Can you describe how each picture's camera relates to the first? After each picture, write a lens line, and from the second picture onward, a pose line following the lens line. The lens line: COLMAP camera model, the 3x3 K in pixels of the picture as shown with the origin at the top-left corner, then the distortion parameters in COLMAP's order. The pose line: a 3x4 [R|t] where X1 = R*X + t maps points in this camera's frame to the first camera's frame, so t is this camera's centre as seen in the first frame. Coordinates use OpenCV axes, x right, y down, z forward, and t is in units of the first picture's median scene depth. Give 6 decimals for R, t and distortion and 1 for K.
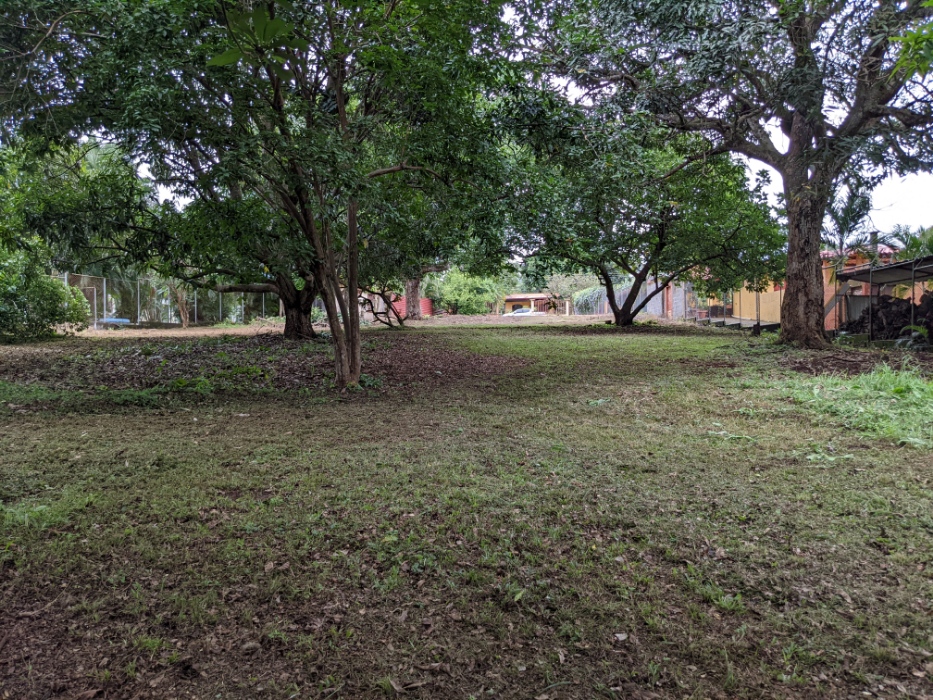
lens RADIAL K [[718.1, 0, 468.9], [0, 718.1, 347.4], [0, 0, 1]] dist [0.009790, -0.007882]
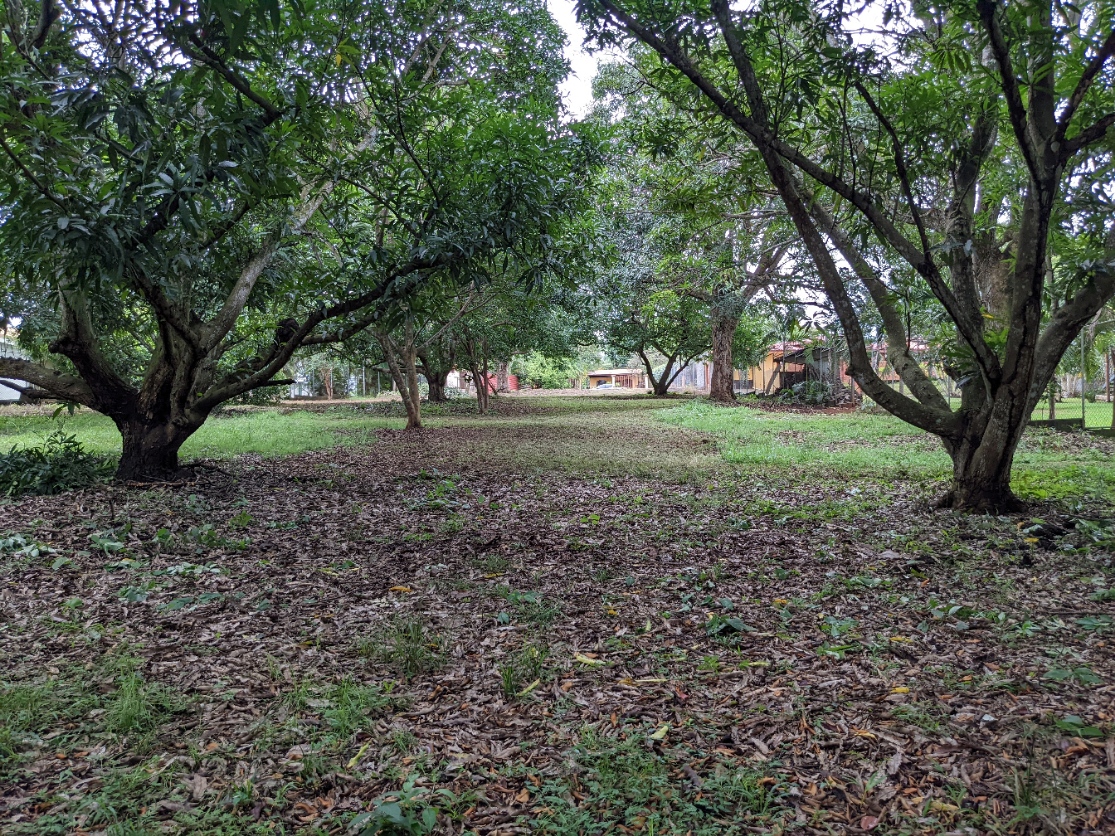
lens RADIAL K [[858.2, 0, 563.8], [0, 858.2, 422.6], [0, 0, 1]] dist [0.009790, -0.007882]
pose [[0.999963, -0.008553, 0.000359, 0.032167], [0.008556, 0.999902, -0.011053, 0.035754], [-0.000264, 0.011056, 0.999939, -0.567457]]
